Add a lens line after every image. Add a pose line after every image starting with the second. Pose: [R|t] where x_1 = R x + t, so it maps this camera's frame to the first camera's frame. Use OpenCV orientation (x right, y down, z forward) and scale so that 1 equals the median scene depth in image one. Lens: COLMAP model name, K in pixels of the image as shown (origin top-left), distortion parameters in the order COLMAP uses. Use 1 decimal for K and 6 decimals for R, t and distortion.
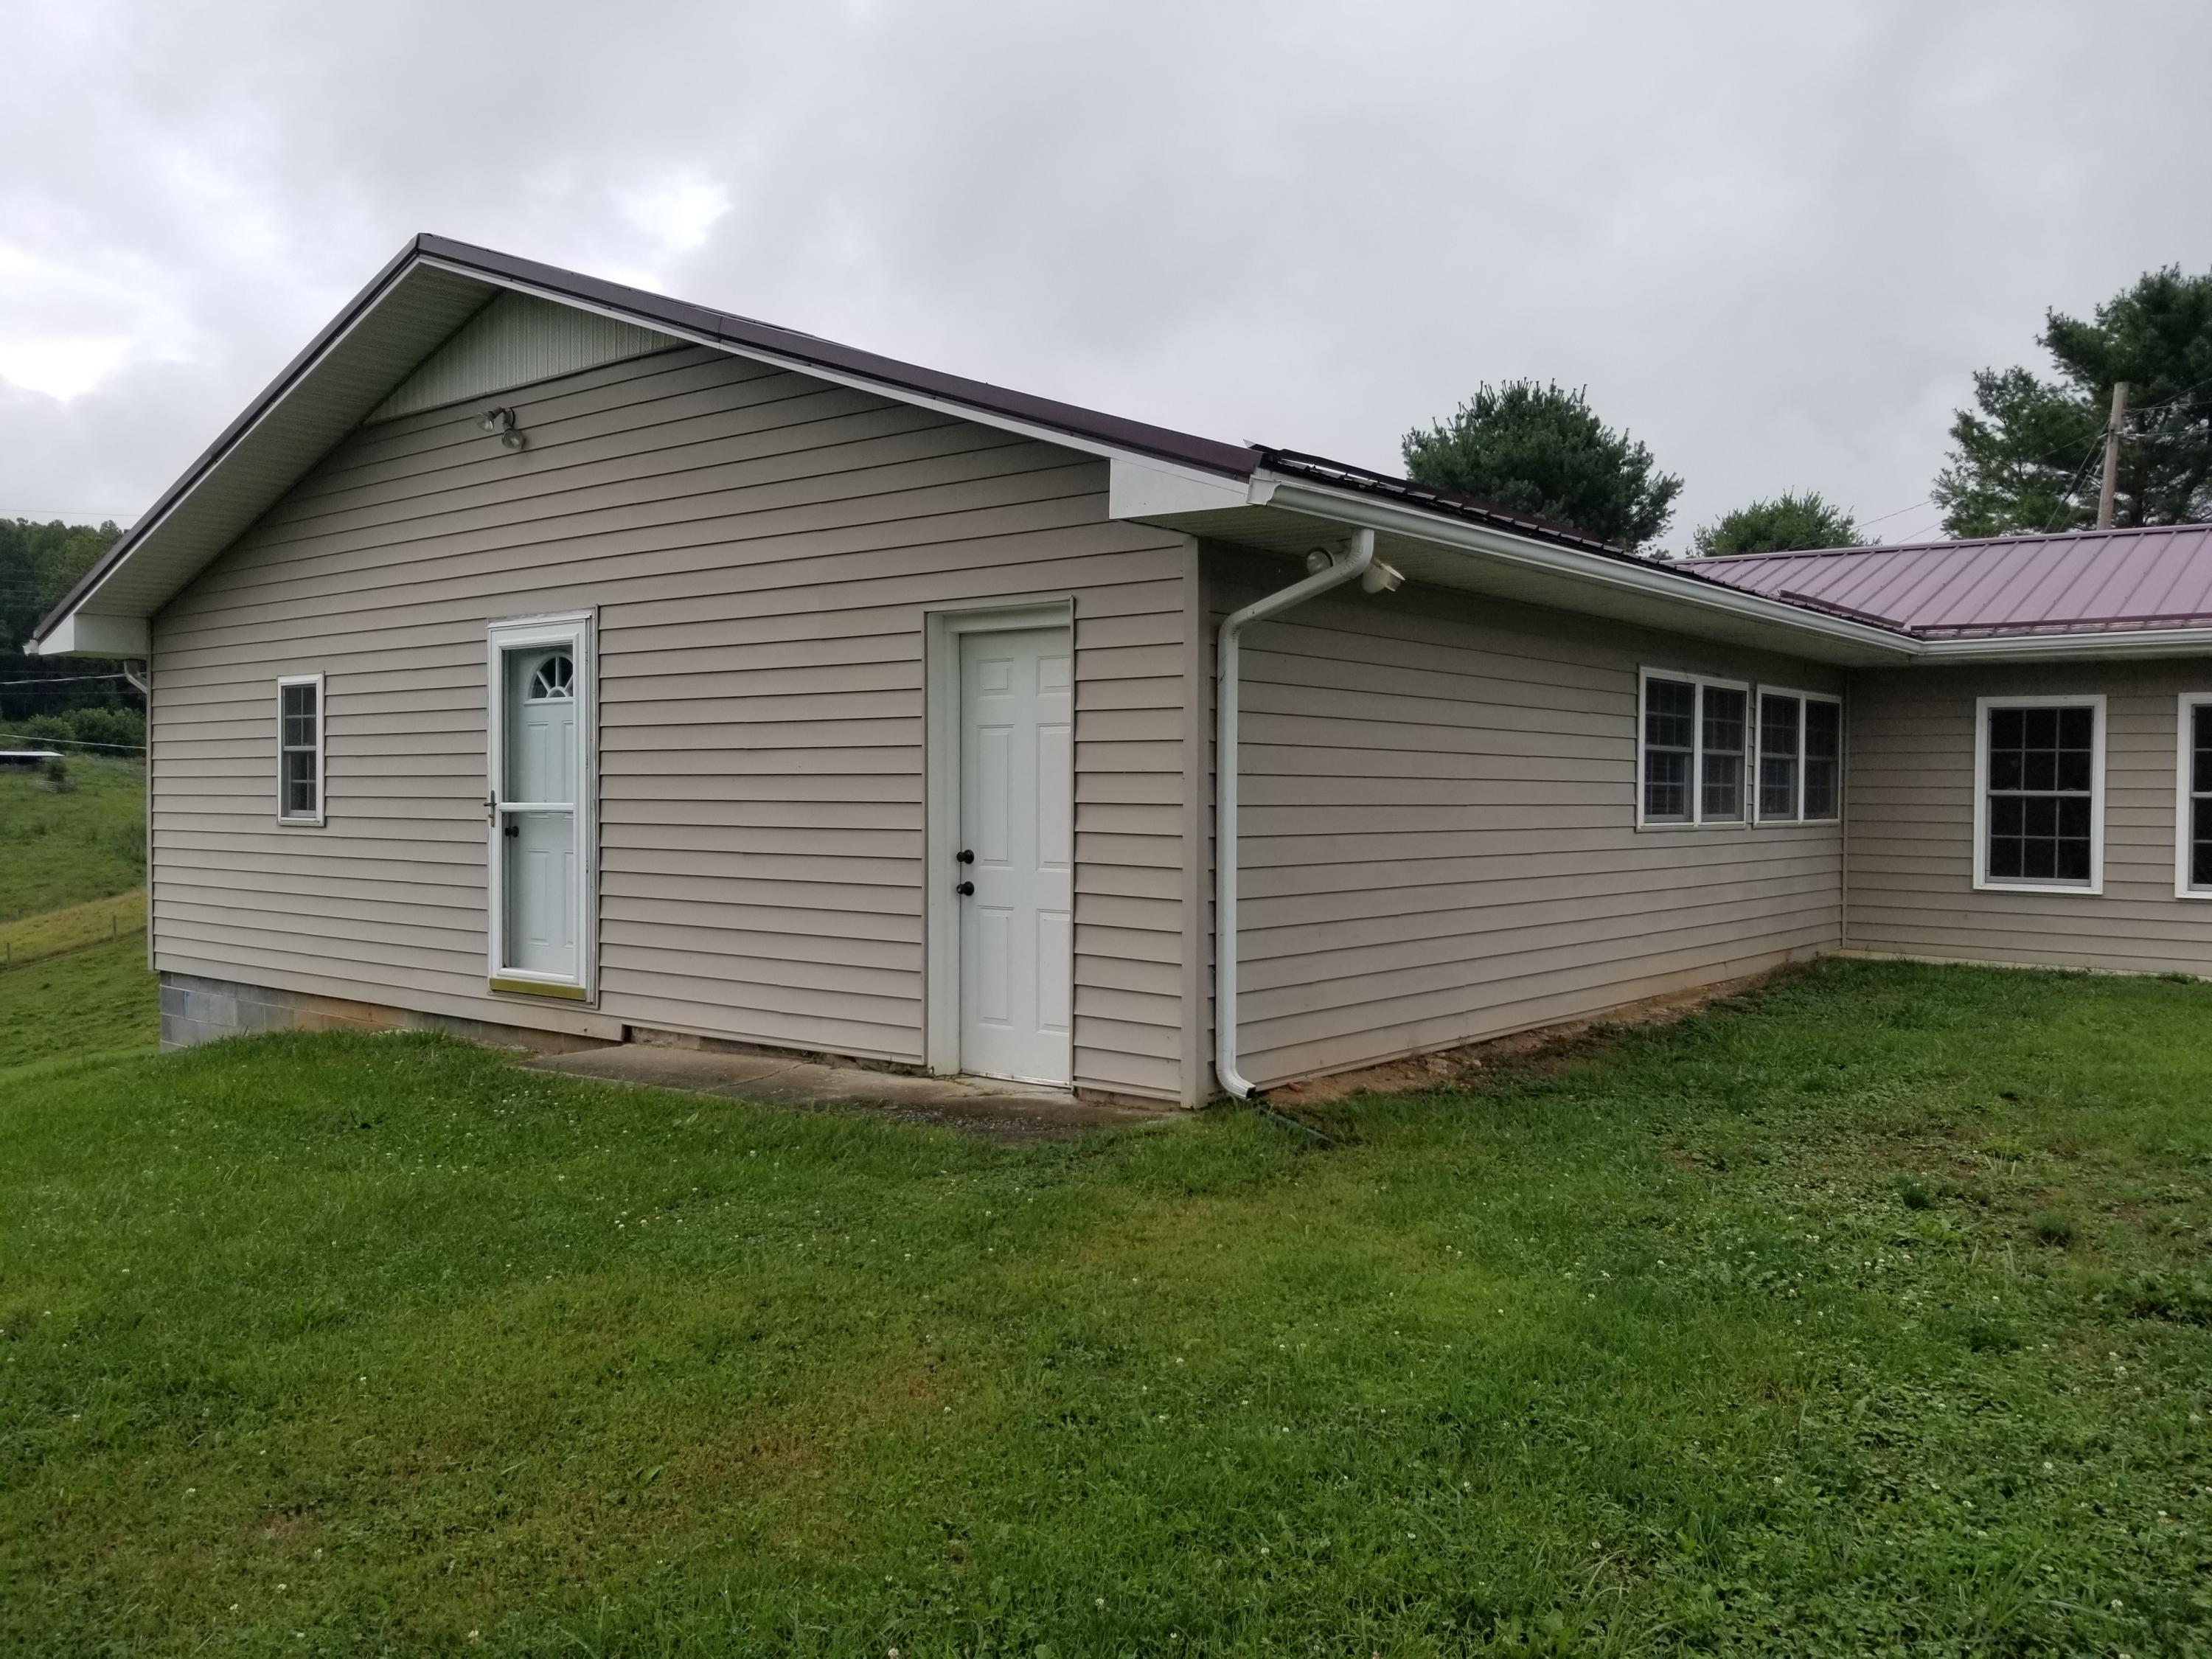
lens RADIAL K [[1730.2, 0, 1121.0], [0, 1730.2, 832.4], [0, 0, 1]] dist [0.043822, -0.082217]
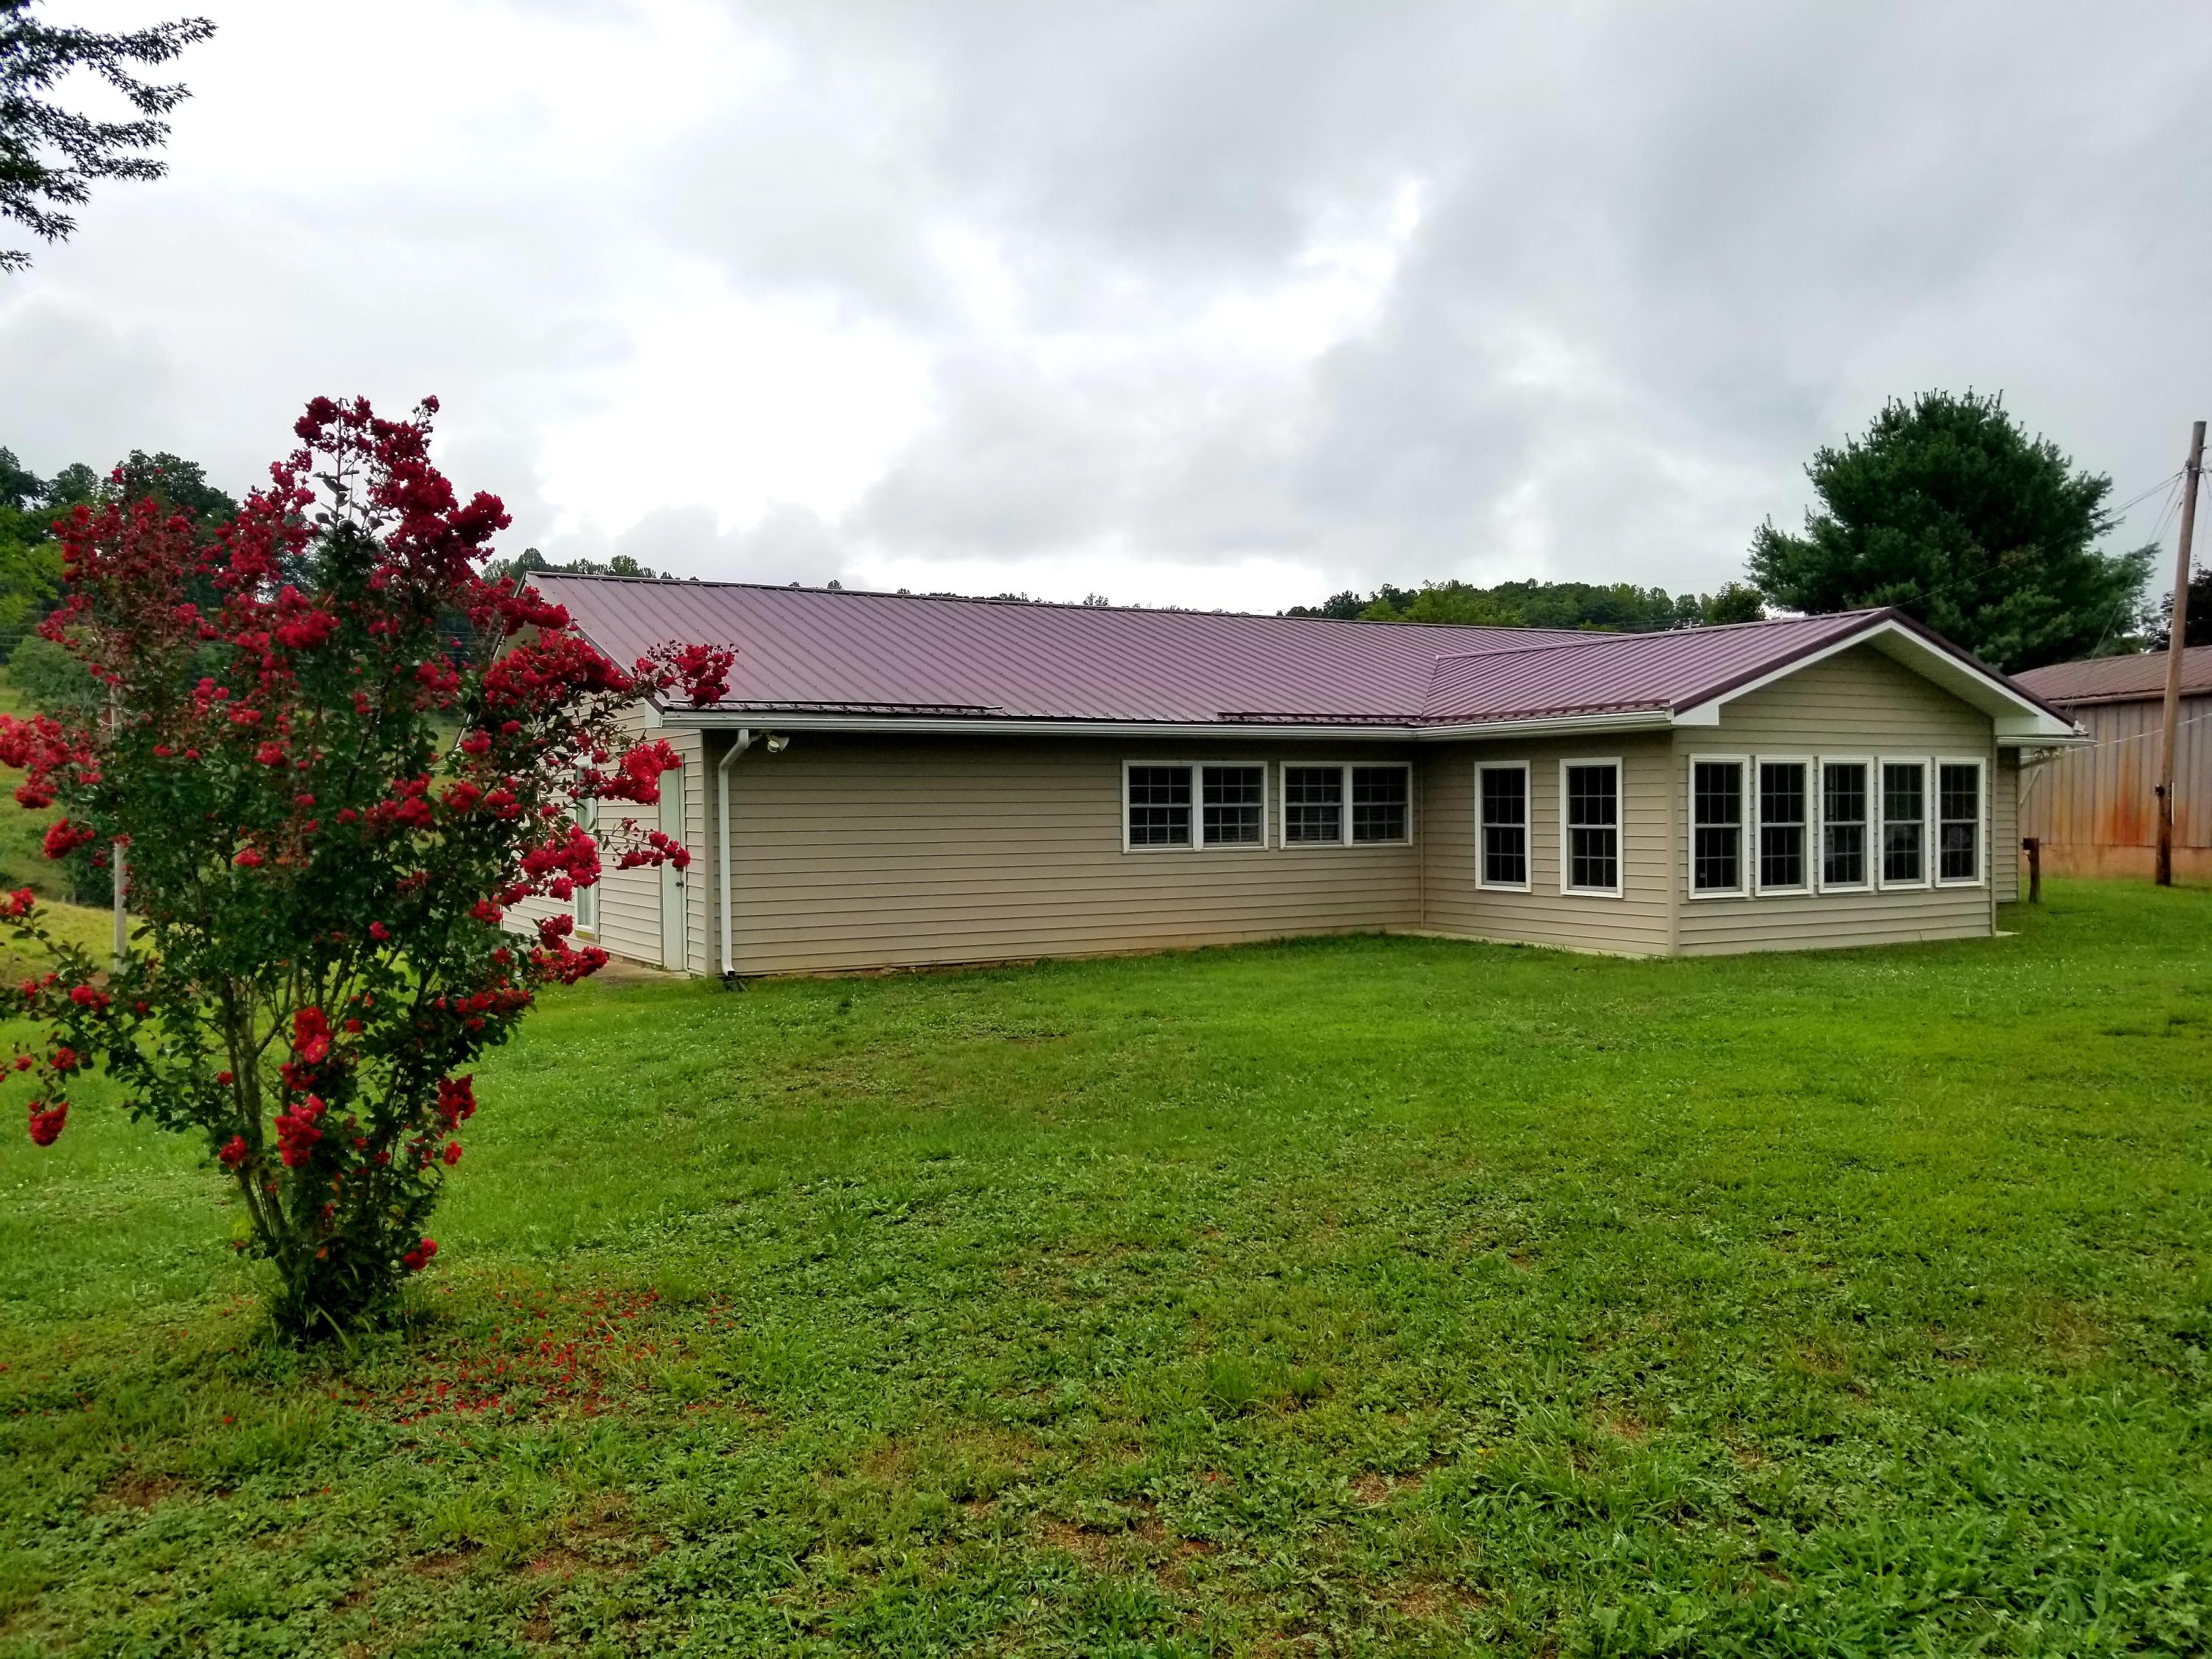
lens RADIAL K [[1730.2, 0, 1091.4], [0, 1730.2, 831.5], [0, 0, 1]] dist [0.043822, -0.082217]
pose [[0.928820, -0.011543, -0.370352, 0.154930], [0.008232, 0.999911, -0.010520, -0.000903], [0.370441, 0.006723, 0.928832, -0.108235]]
